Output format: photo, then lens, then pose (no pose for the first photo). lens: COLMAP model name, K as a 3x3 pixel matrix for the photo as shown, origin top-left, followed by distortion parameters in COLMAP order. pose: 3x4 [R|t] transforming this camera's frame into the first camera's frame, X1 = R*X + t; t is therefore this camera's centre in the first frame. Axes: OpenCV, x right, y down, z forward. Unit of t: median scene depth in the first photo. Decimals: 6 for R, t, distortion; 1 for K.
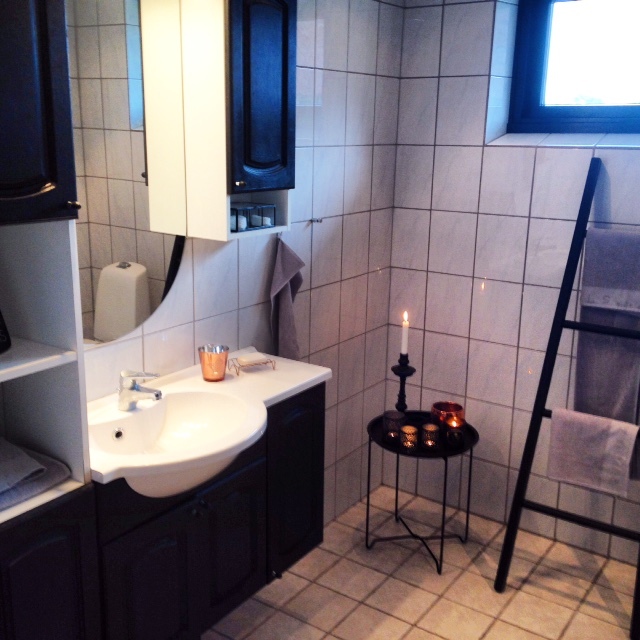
lens RADIAL K [[786.2, 0, 320.0], [0, 786.2, 320.0], [0, 0, 1]] dist [0.082295, -0.009423]
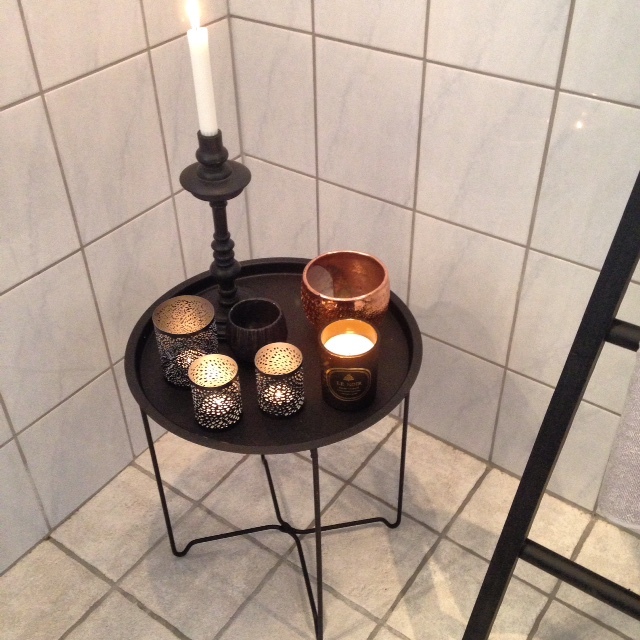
lens RADIAL K [[786.2, 0, 320.0], [0, 786.2, 320.0], [0, 0, 1]] dist [0.082295, -0.009423]
pose [[0.999082, -0.010627, -0.041491, 0.163405], [0.027144, 0.906452, 0.421436, -0.025335], [0.033131, -0.422175, 0.905909, 0.649350]]
